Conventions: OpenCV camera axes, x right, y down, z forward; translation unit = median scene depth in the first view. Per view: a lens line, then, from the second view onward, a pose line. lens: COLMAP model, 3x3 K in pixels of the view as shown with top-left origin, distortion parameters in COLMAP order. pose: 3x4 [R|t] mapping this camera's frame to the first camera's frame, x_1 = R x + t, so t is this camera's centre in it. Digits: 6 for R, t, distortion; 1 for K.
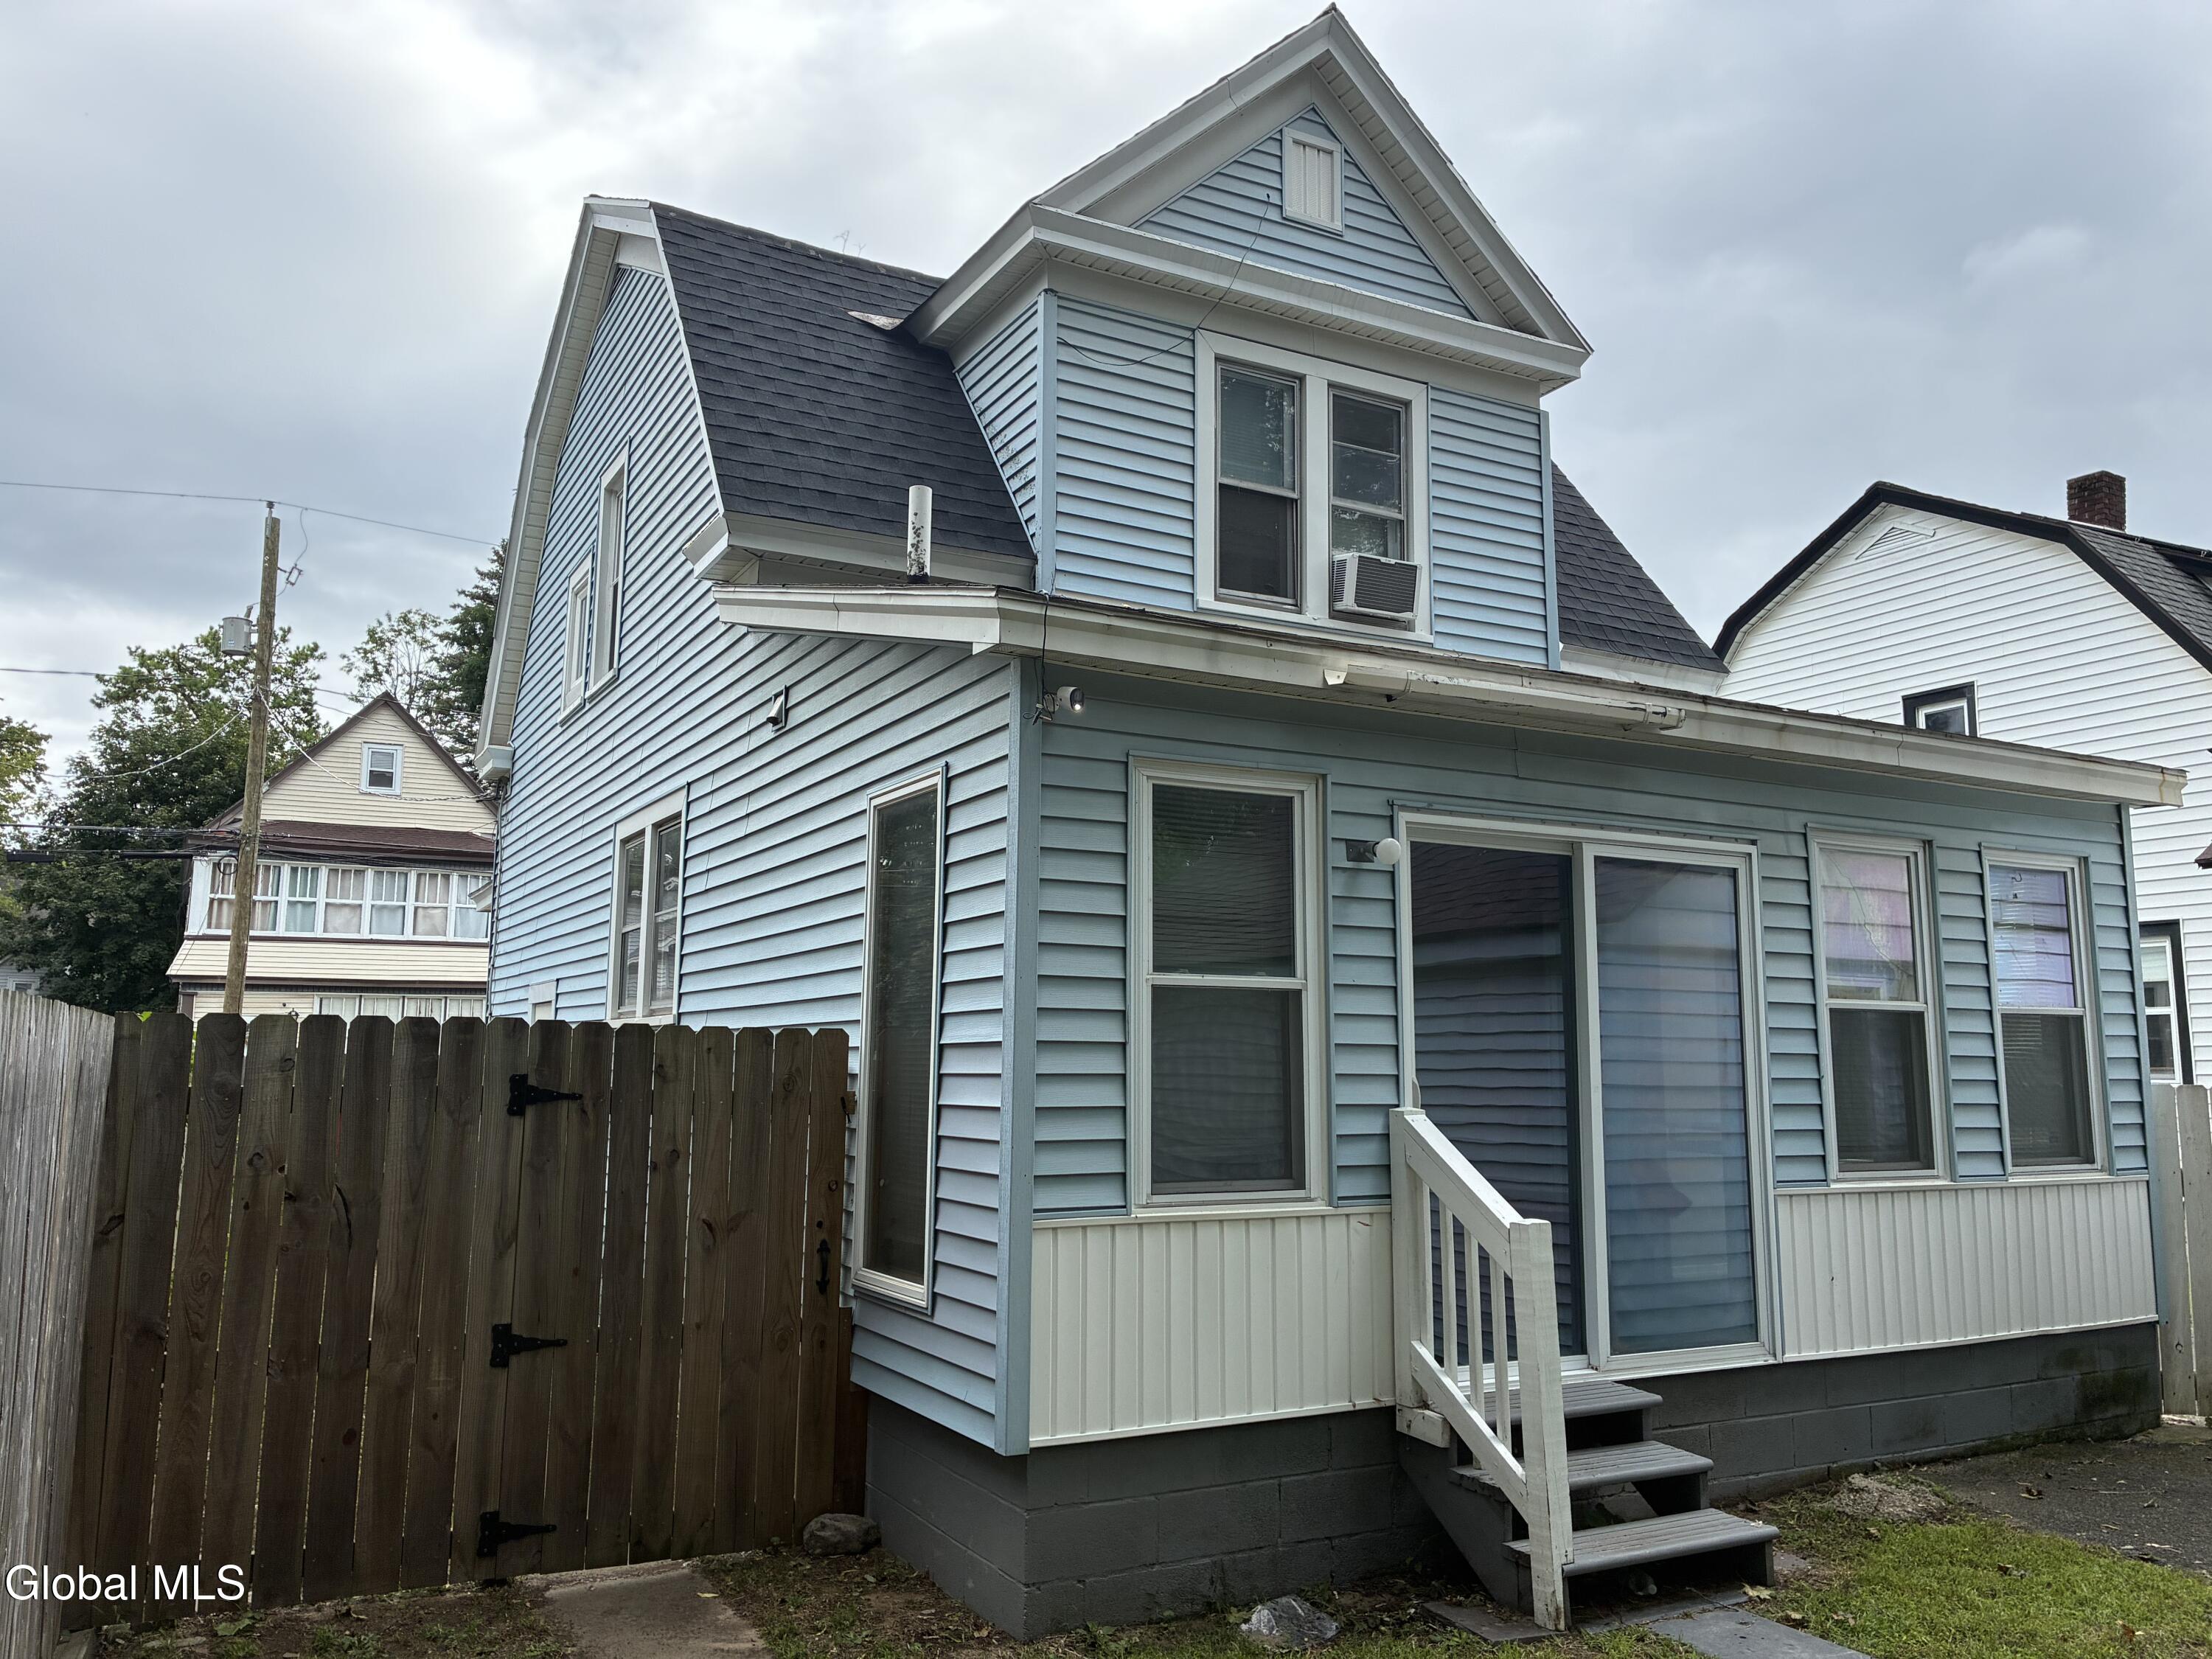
lens RADIAL K [[1660.6, 0, 1096.0], [0, 1660.6, 827.1], [0, 0, 1]] dist [0.039909, -0.050411]
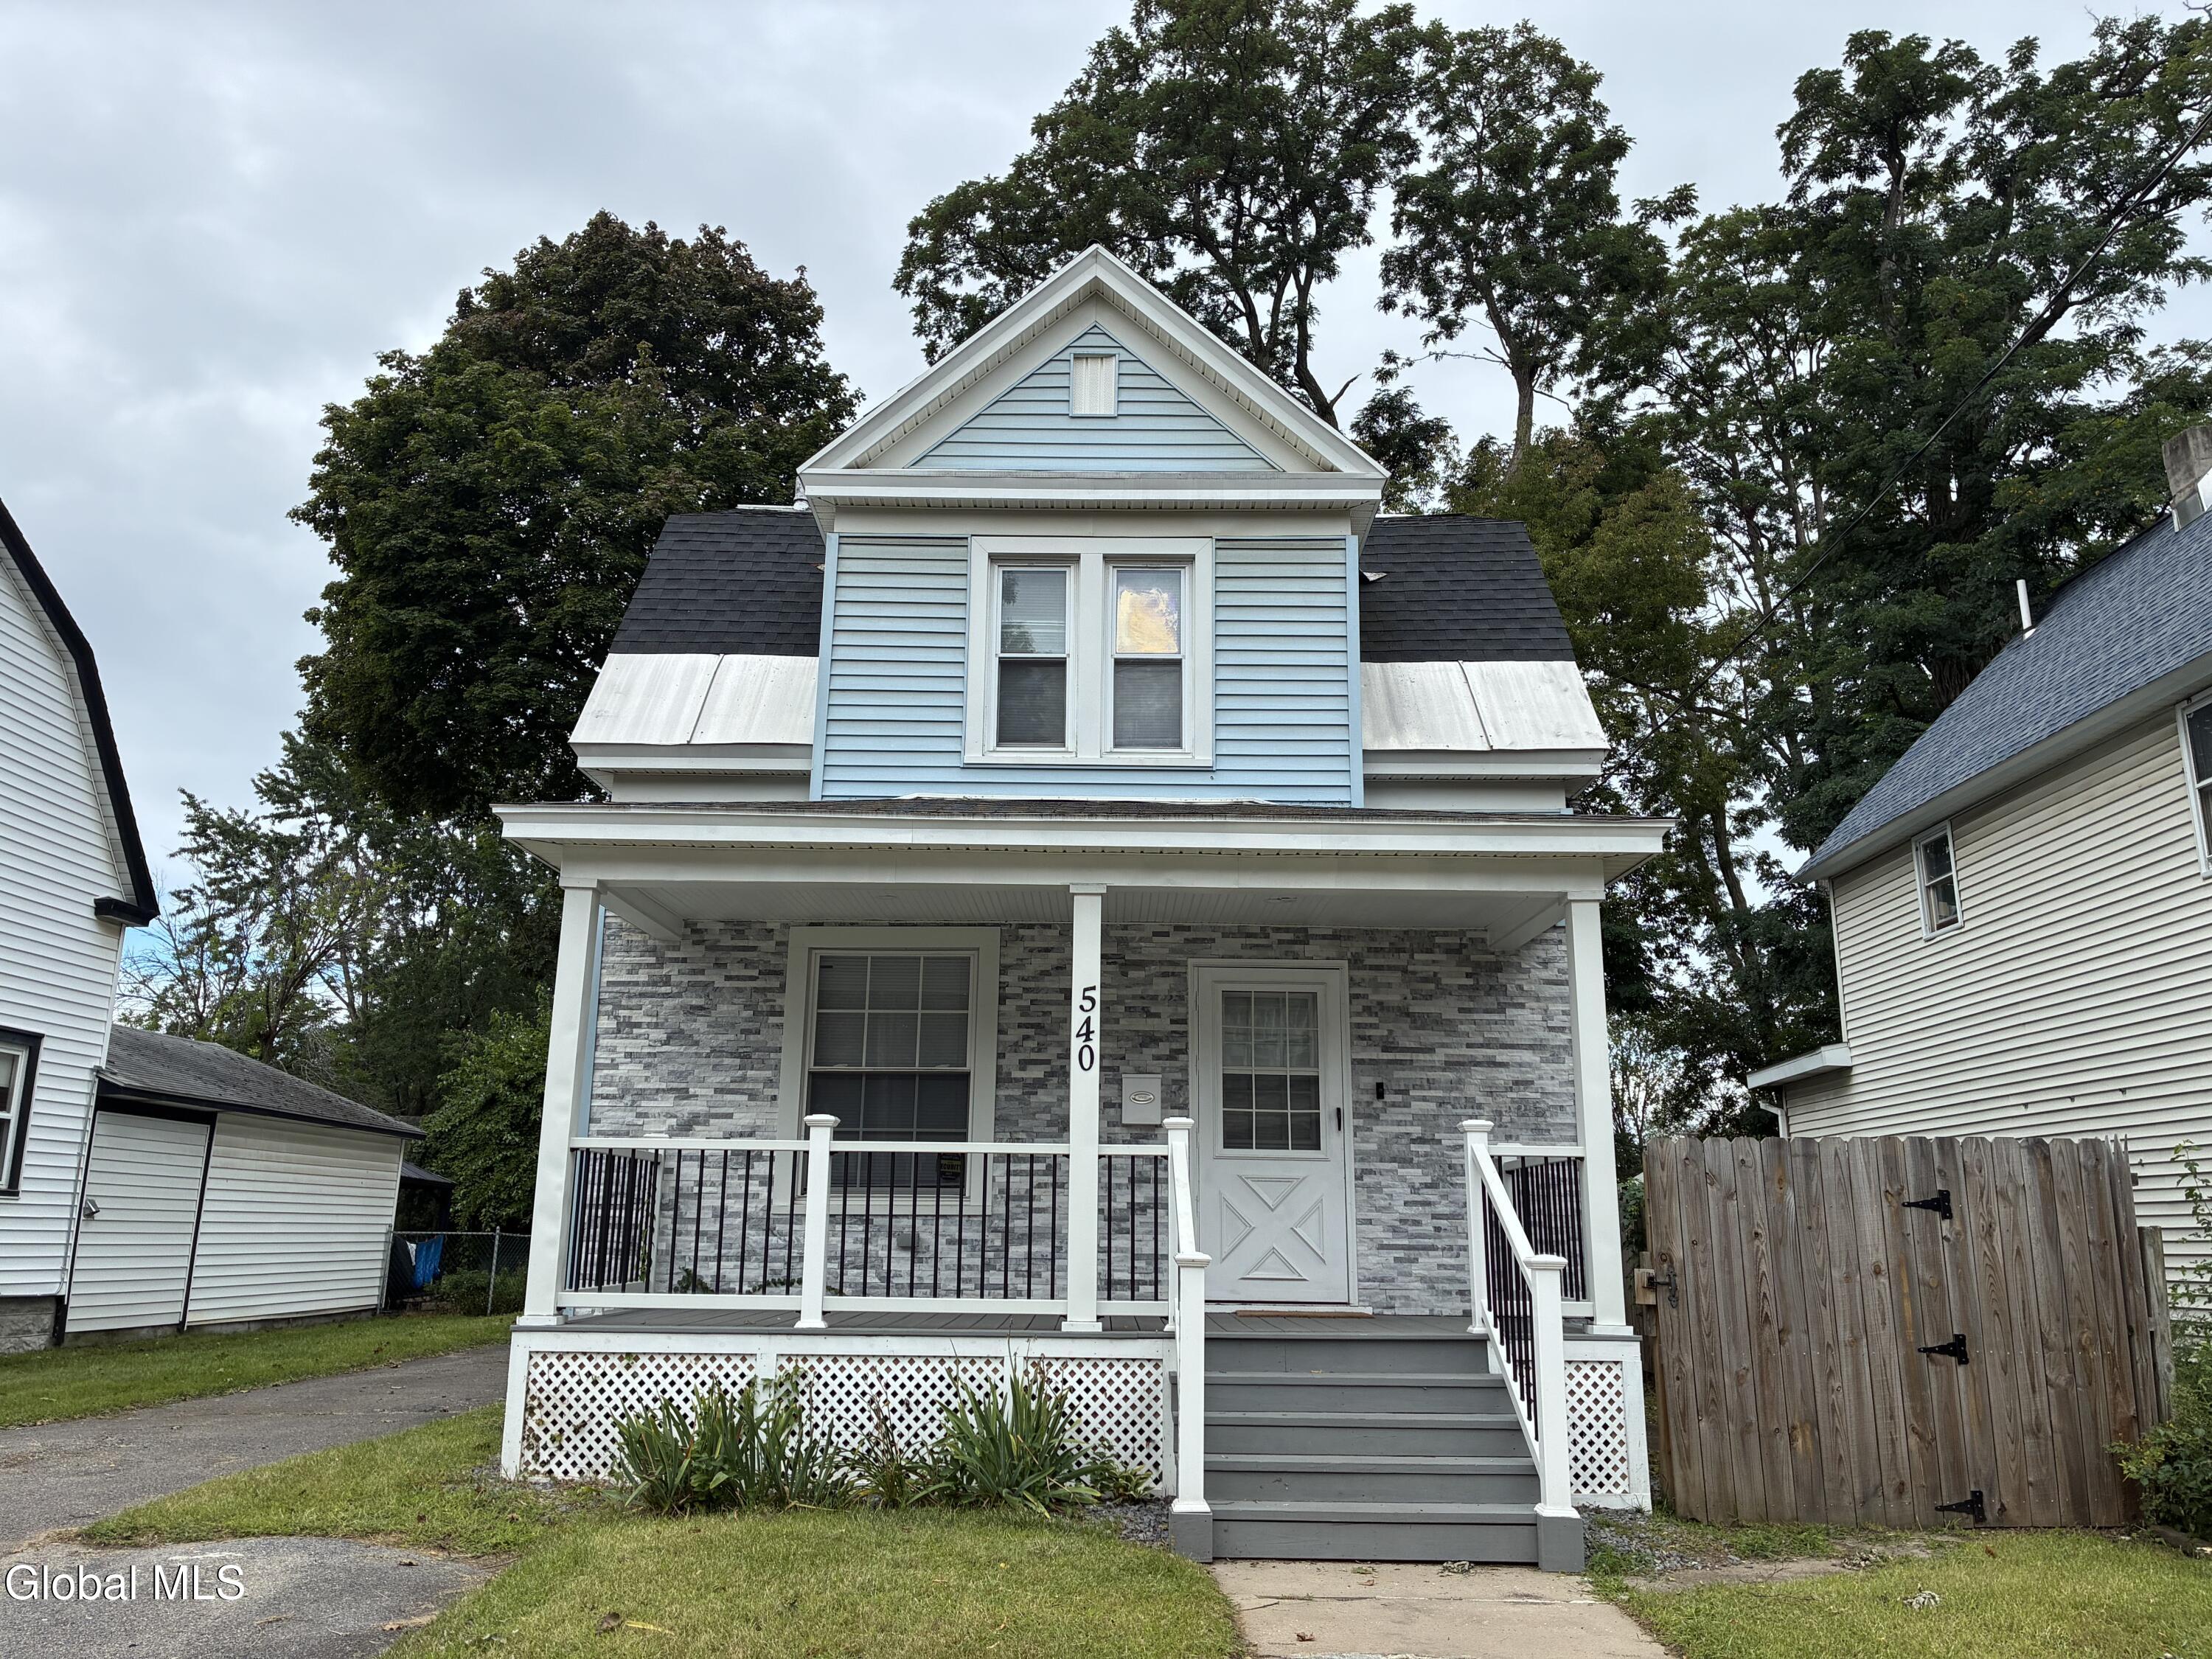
lens RADIAL K [[1660.6, 0, 1109.2], [0, 1660.6, 817.5], [0, 0, 1]] dist [0.039909, -0.050411]
pose [[0.878487, -0.118577, -0.462817, 0.858021], [0.060493, 0.988521, -0.138443, 0.094652], [0.473921, 0.093623, 0.875576, 0.013566]]
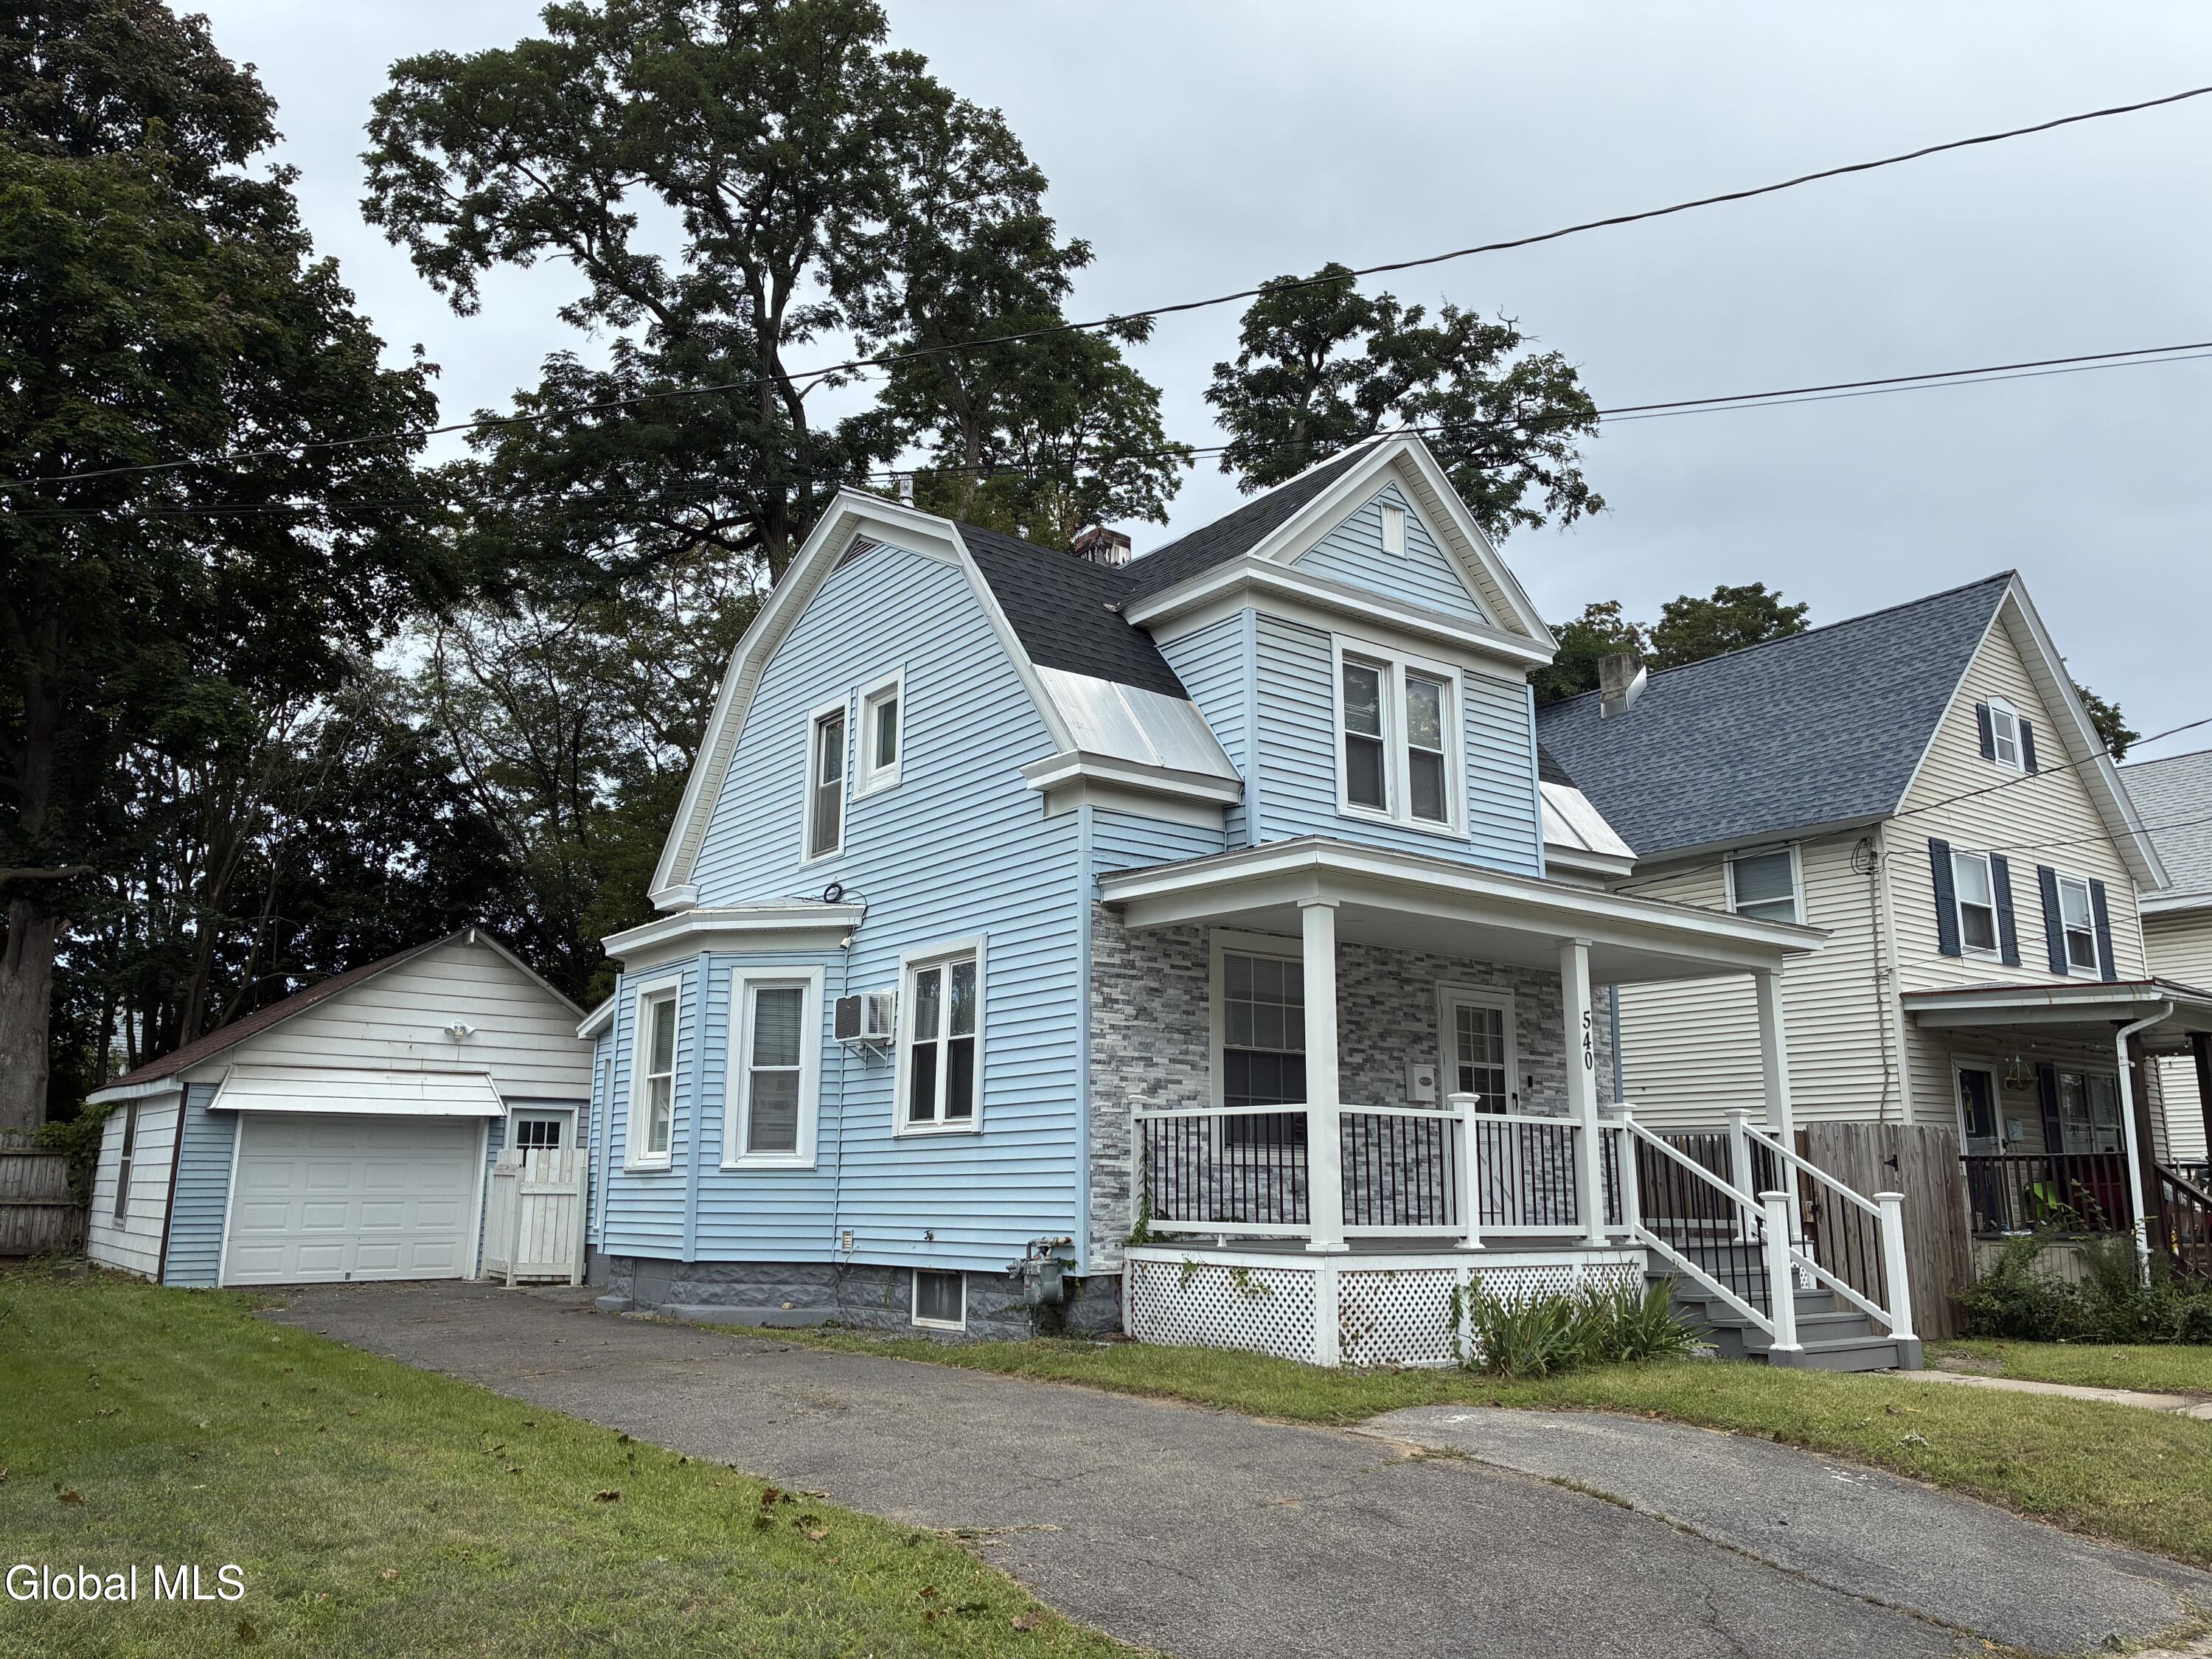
lens RADIAL K [[1660.6, 0, 1082.0], [0, 1660.6, 818.9], [0, 0, 1]] dist [0.039909, -0.050411]
pose [[0.989489, 0.029131, 0.141643, -0.473605], [-0.015914, 0.995486, -0.093564, 0.021433], [-0.143729, 0.090326, 0.985486, -0.567759]]
